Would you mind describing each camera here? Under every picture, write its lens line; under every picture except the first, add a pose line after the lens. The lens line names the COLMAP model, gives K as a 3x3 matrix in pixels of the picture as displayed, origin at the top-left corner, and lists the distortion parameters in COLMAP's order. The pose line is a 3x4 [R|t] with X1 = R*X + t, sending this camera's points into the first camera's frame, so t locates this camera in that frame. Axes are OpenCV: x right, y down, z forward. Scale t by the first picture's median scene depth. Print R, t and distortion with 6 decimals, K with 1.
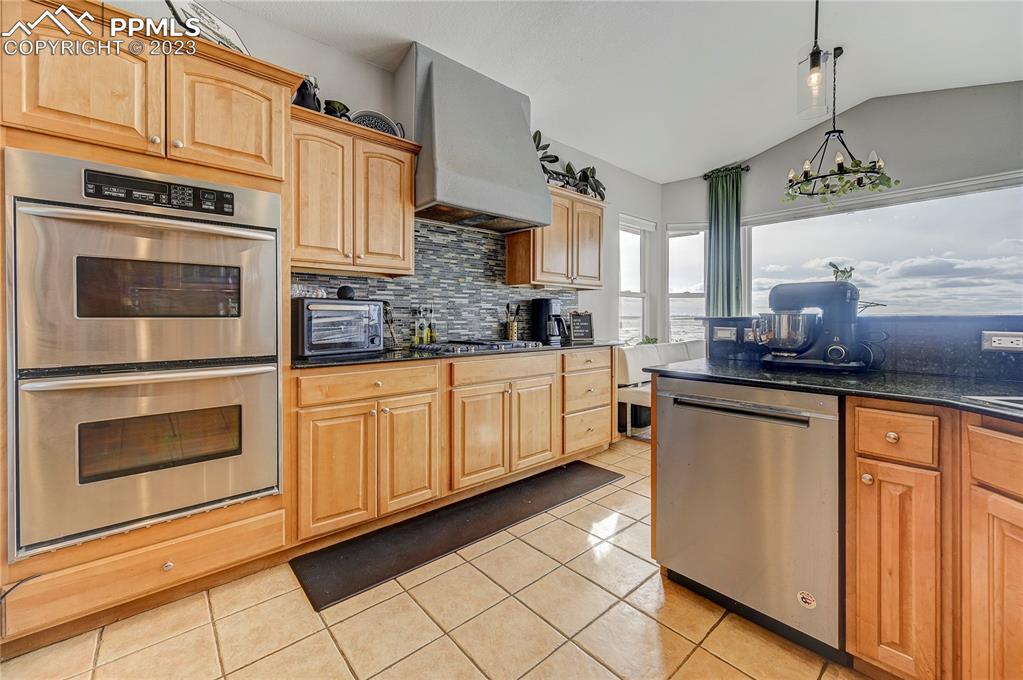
lens RADIAL K [[411.8, 0, 516.9], [0, 411.8, 317.9], [0, 0, 1]] dist [-0.001994, 0.000996]
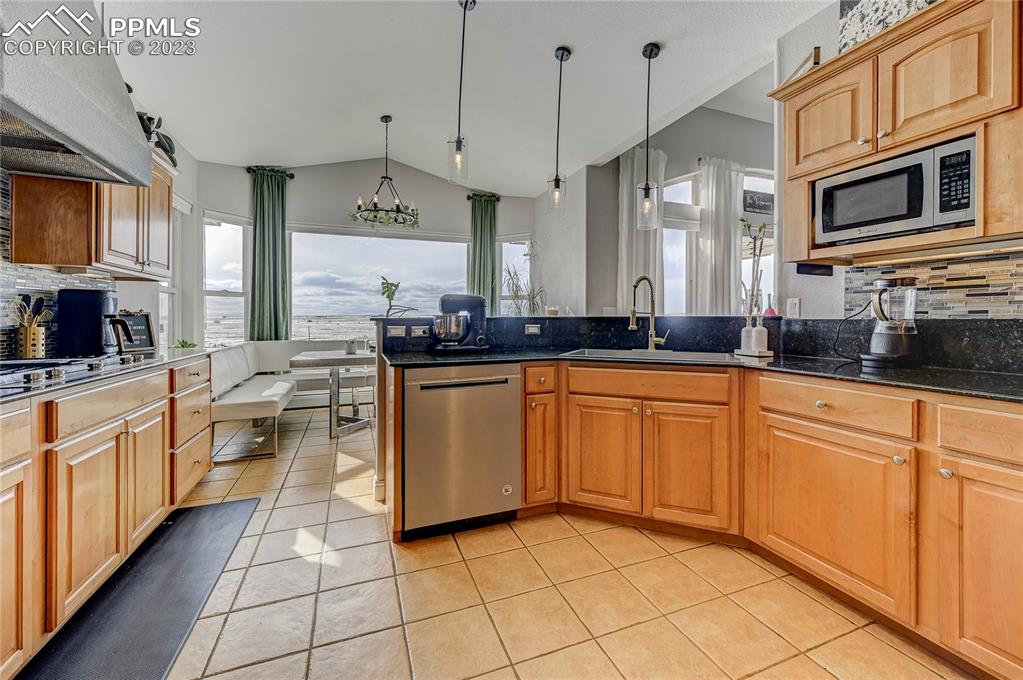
lens RADIAL K [[411.8, 0, 510.7], [0, 411.8, 316.0], [0, 0, 1]] dist [-0.001994, 0.000996]
pose [[0.354166, 0.002918, 0.935178, -0.395697], [0.002825, 0.999987, -0.004190, -0.000941], [-0.935178, 0.004125, 0.354153, 0.191848]]
